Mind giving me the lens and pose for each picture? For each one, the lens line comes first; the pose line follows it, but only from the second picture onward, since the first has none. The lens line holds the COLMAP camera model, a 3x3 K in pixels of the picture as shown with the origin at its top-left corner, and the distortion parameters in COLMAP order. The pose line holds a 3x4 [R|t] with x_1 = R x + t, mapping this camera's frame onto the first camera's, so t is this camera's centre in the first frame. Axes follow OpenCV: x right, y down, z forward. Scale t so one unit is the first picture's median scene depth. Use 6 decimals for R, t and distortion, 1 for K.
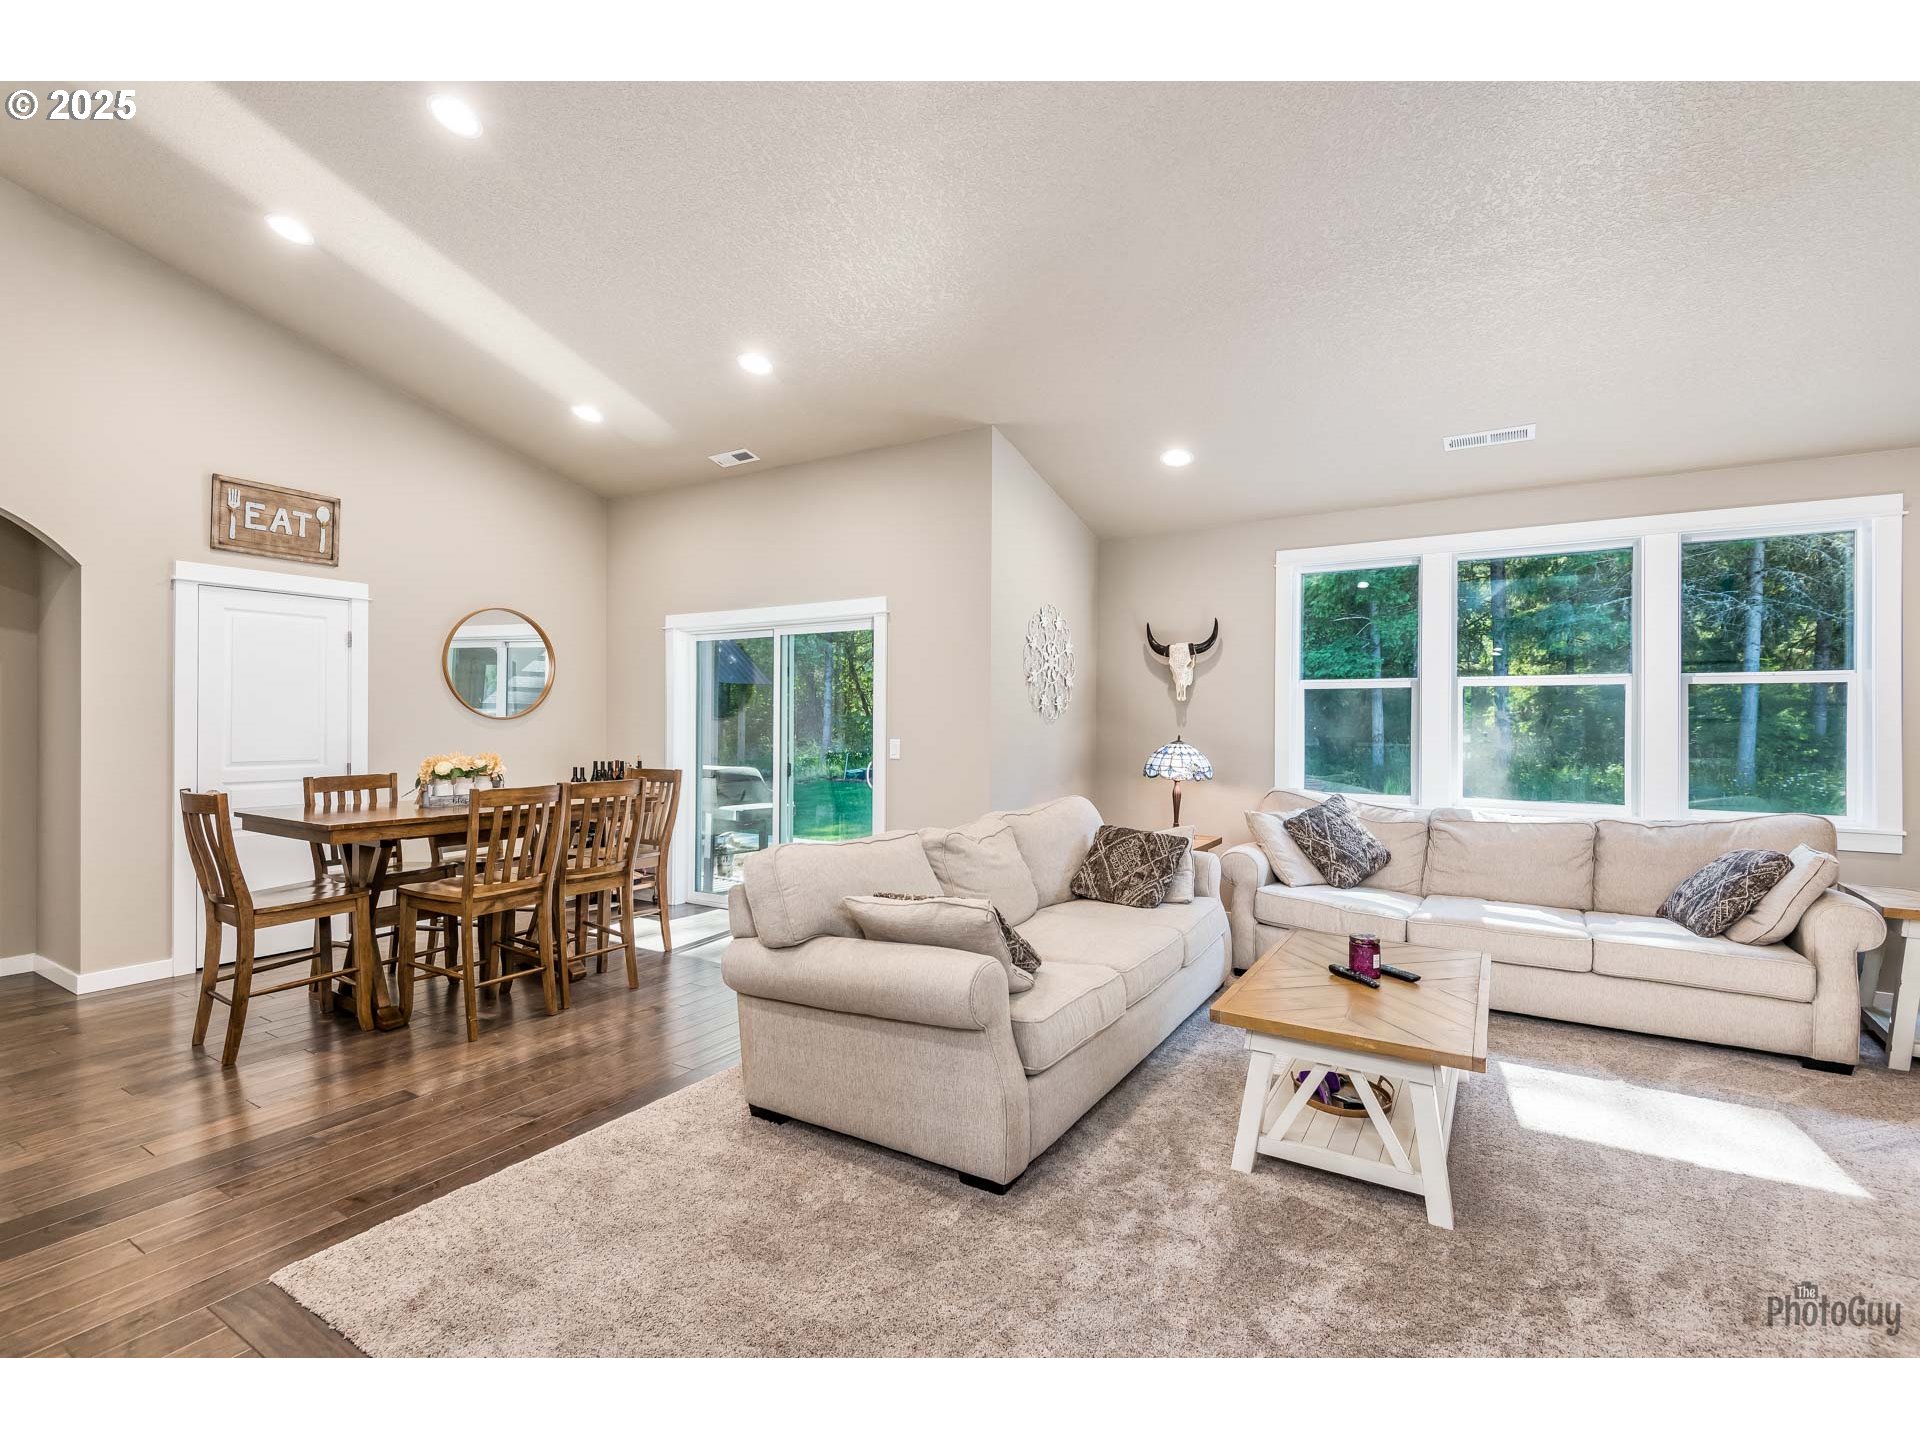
lens RADIAL K [[867.6, 0, 972.3], [0, 867.6, 714.7], [0, 0, 1]] dist [0.018546, -0.011622]
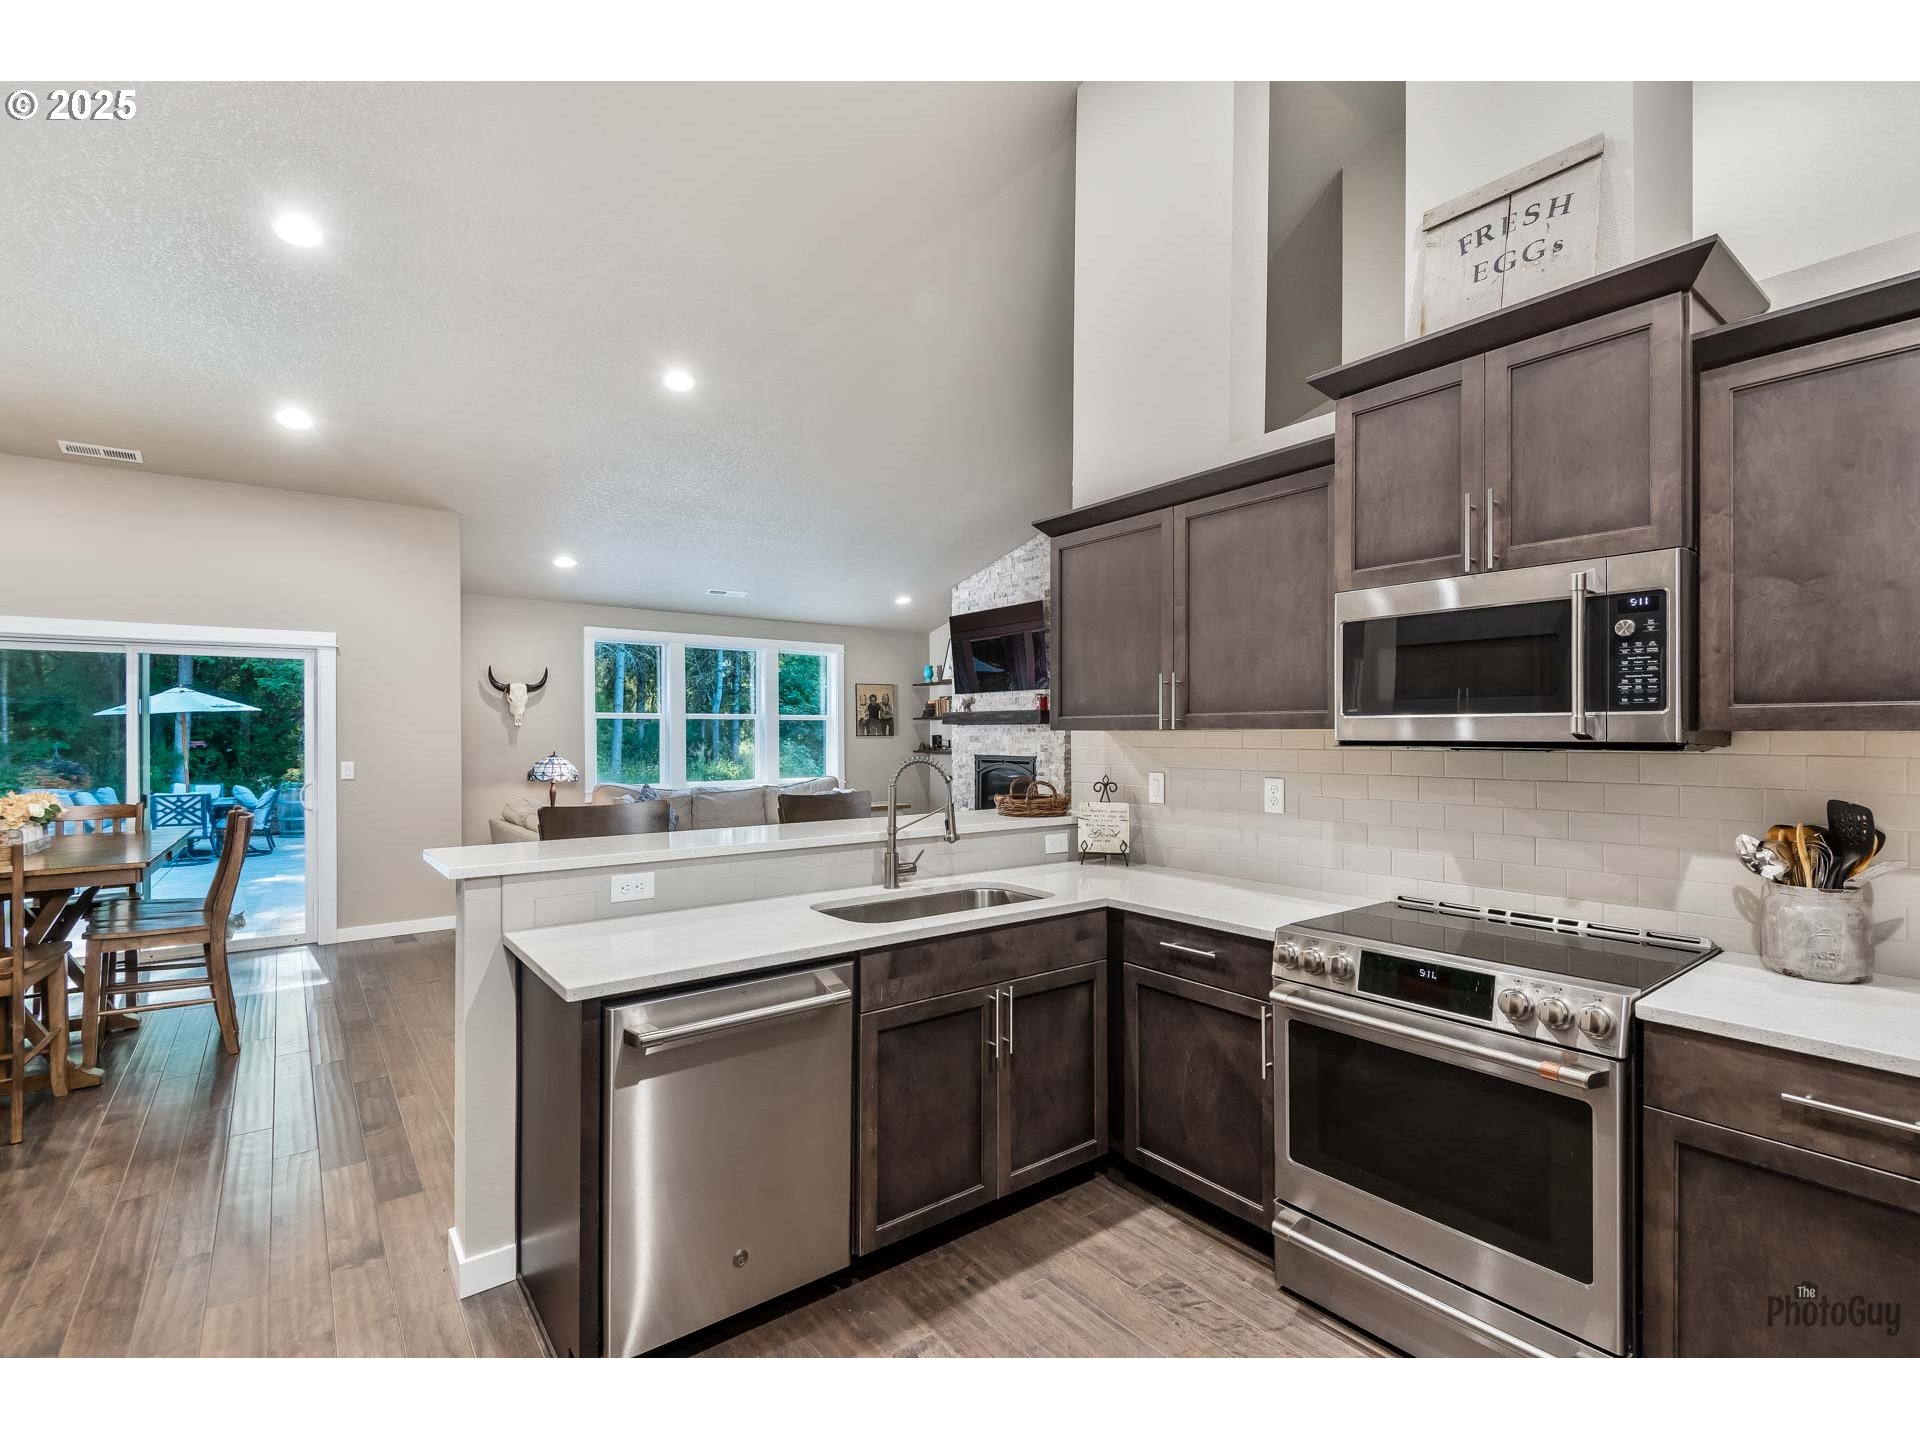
lens RADIAL K [[867.6, 0, 961.0], [0, 867.6, 730.7], [0, 0, 1]] dist [0.018546, -0.011622]
pose [[0.359140, -0.005870, 0.933265, -0.980097], [-0.003502, 0.999965, 0.007637, -0.026851], [-0.933277, -0.006010, 0.359106, -0.168303]]
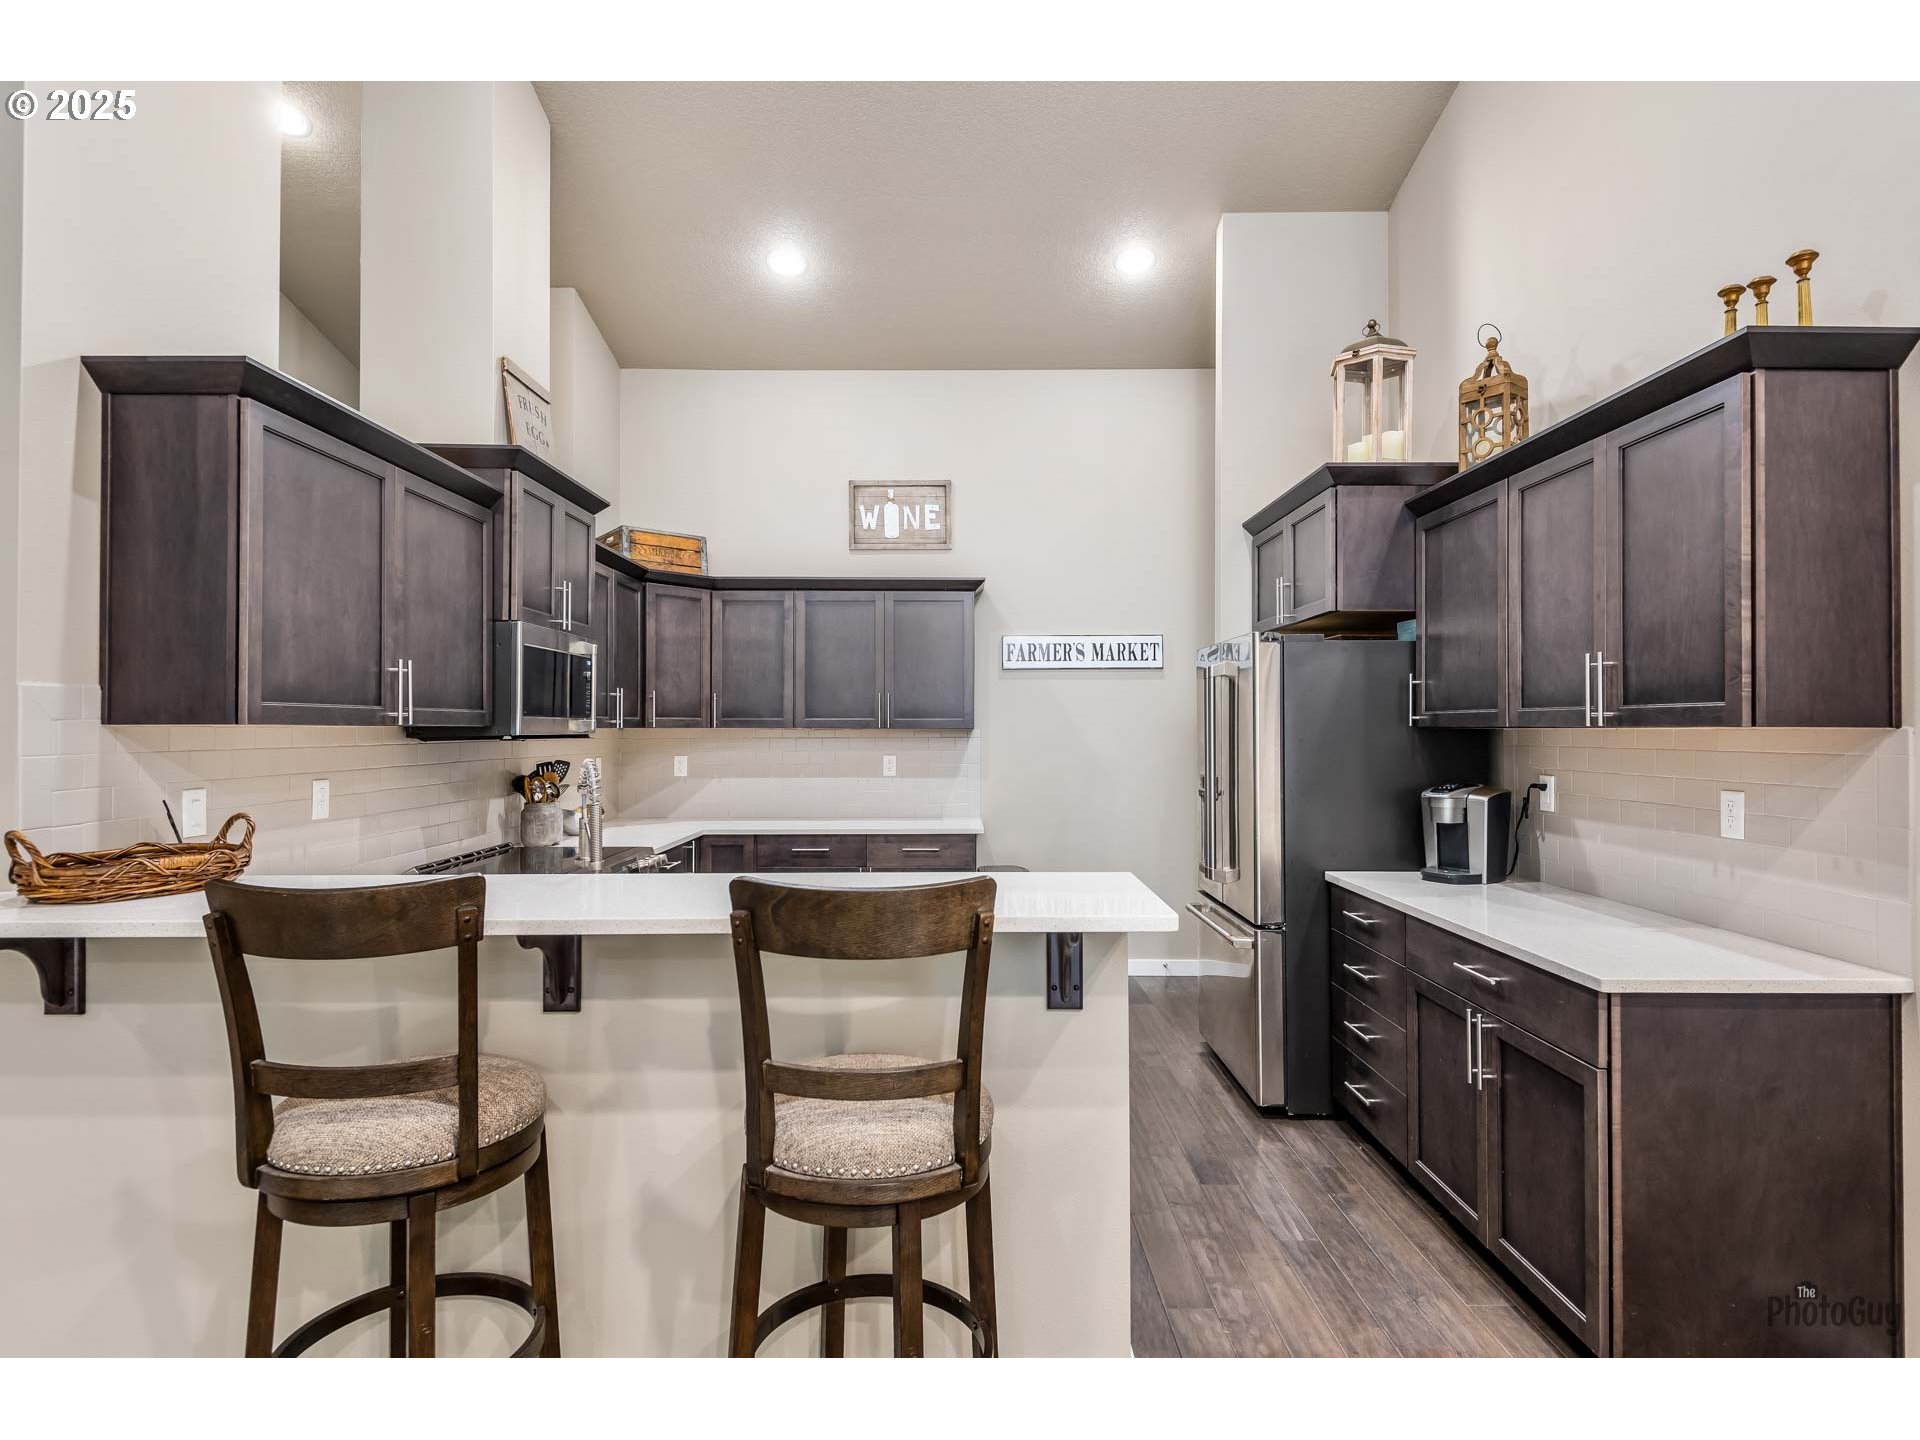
lens RADIAL K [[1004.9, 0, 959.8], [0, 1004.9, 721.5], [0, 0, 1]] dist [0.006927, 0.000153]
pose [[-0.853659, -0.011278, -0.520711, -0.312111], [-0.002081, 0.999831, -0.018244, -0.014705], [0.520829, -0.014491, -0.853538, 0.632768]]
